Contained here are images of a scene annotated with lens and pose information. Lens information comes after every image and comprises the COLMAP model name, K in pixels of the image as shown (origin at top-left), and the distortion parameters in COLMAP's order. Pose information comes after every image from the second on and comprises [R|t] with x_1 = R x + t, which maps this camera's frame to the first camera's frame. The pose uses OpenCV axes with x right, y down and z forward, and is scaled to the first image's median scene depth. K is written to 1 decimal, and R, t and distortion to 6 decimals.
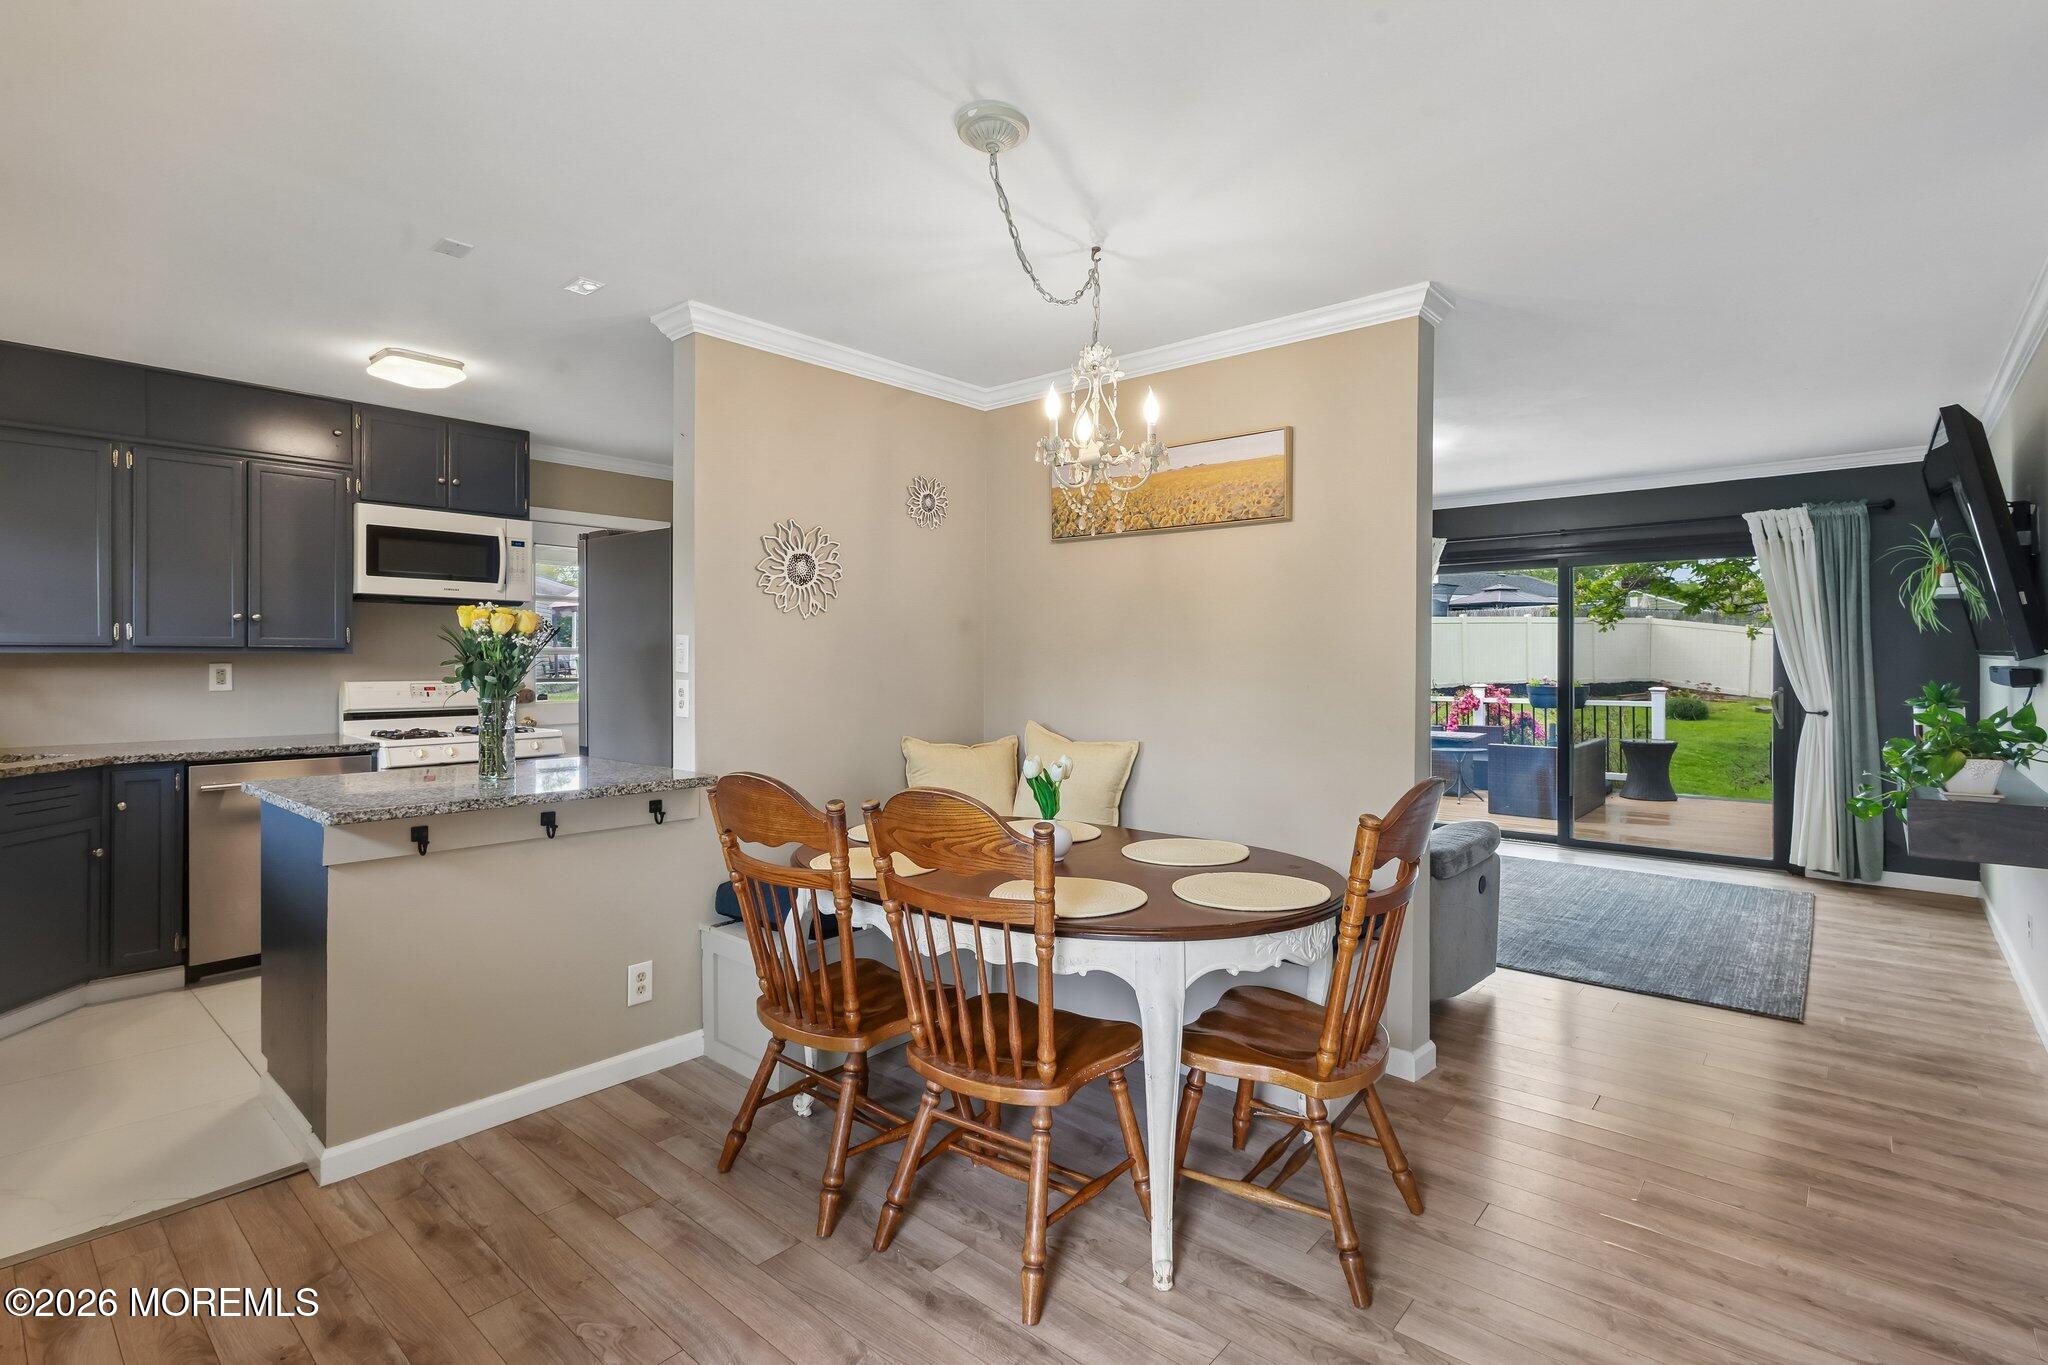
lens RADIAL K [[955.4, 0, 1010.3], [0, 955.4, 674.1], [0, 0, 1]] dist [-0.012212, 0.004327]
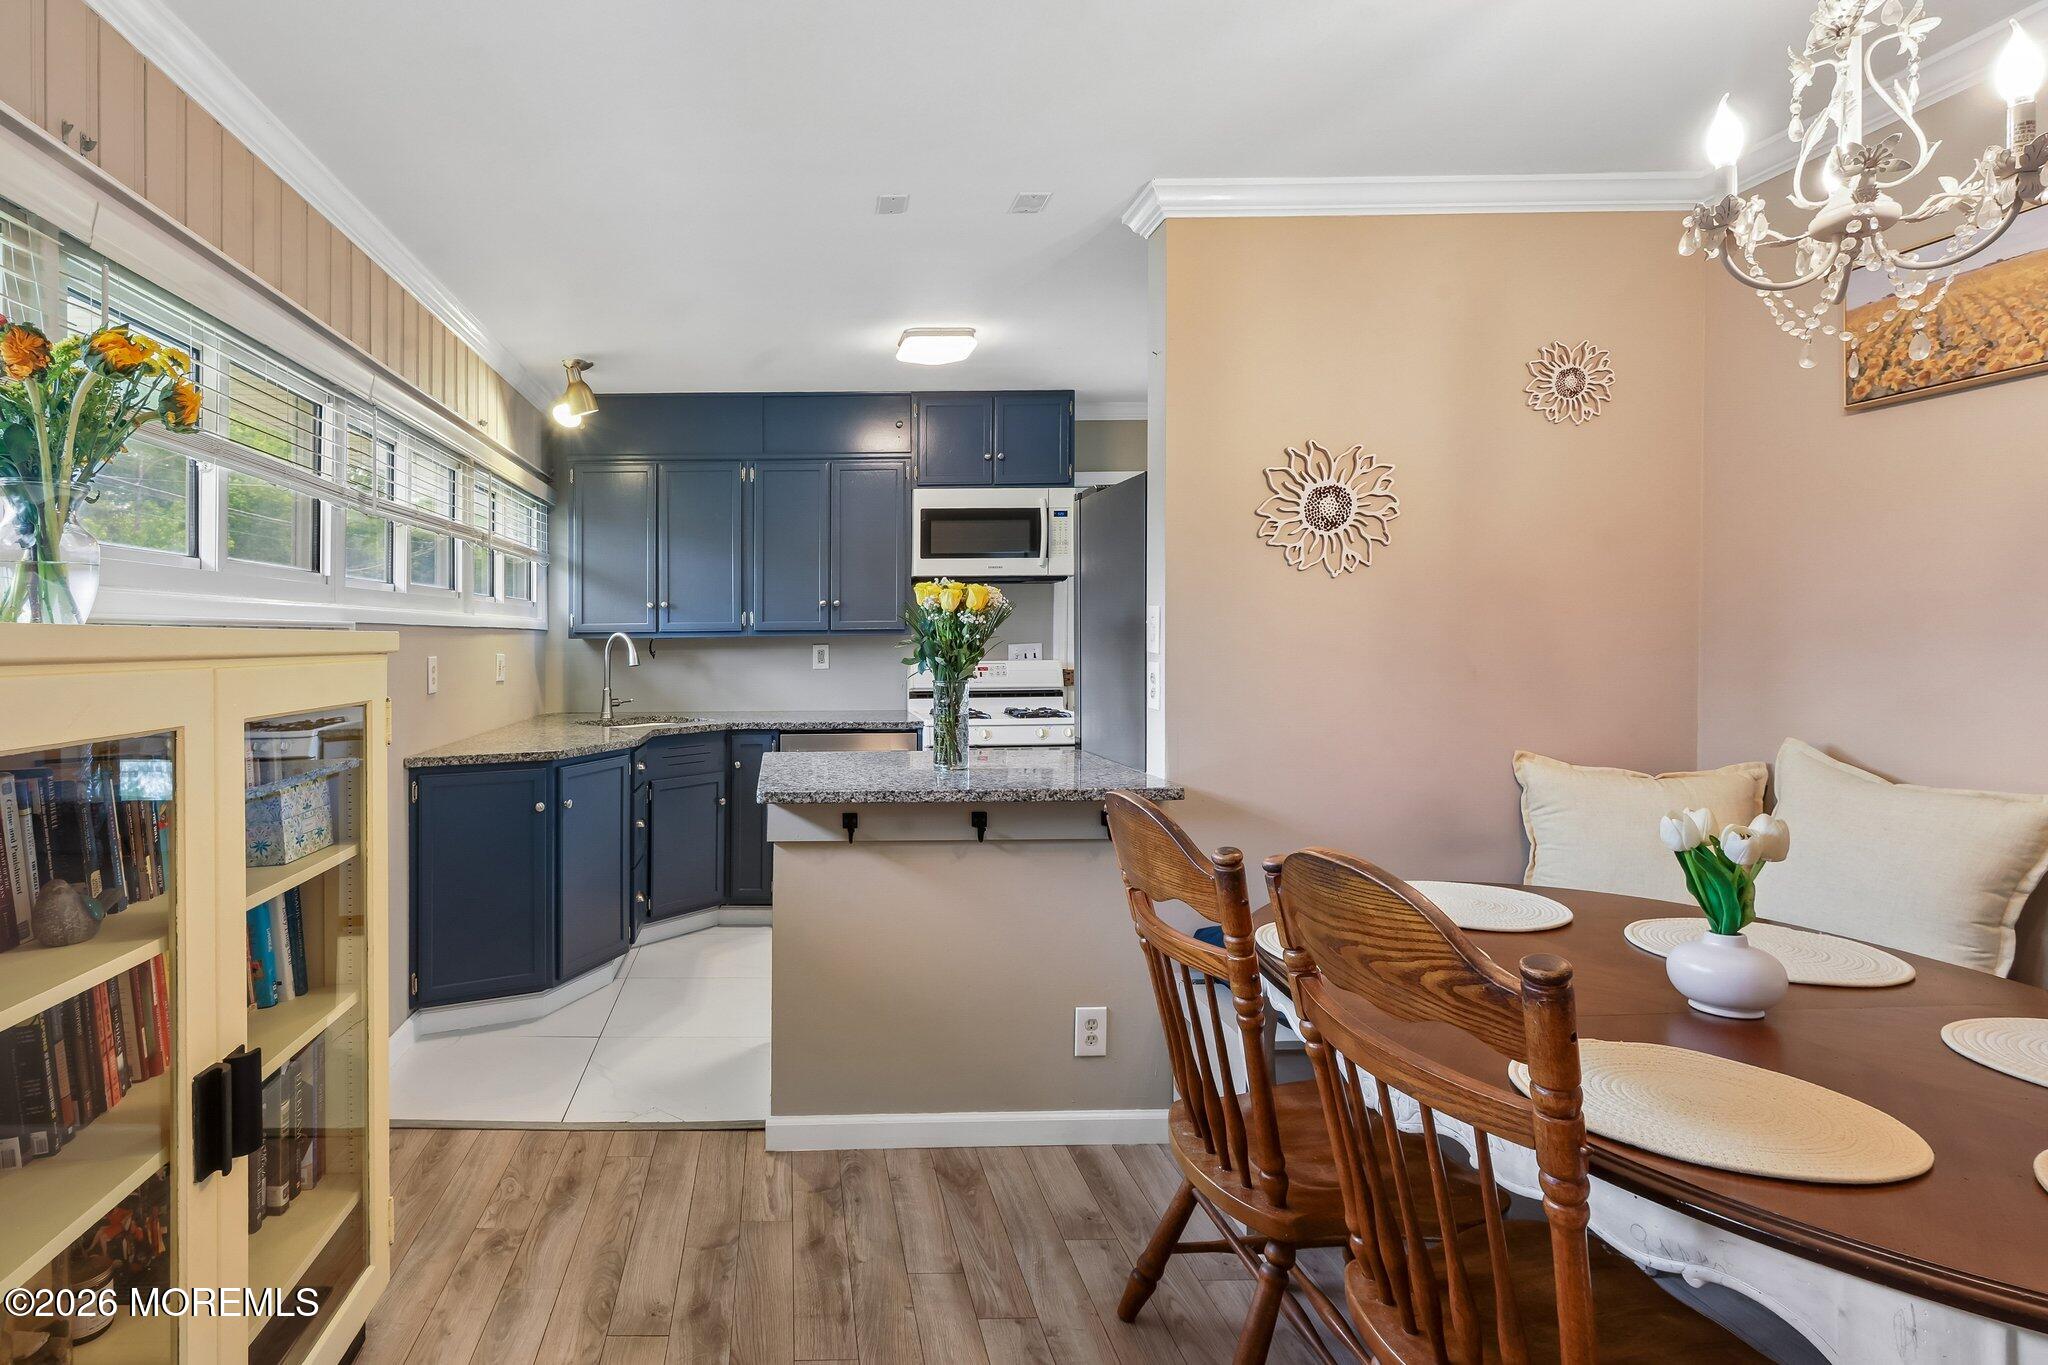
lens RADIAL K [[981.8, 0, 1023.0], [0, 981.8, 656.4], [0, 0, 1]] dist [-0.008700, 0.000688]
pose [[0.669865, 0.003250, -0.742476, 0.197019], [0.000173, 0.999990, 0.004533, -0.002663], [0.742483, -0.003165, 0.669858, 0.388576]]
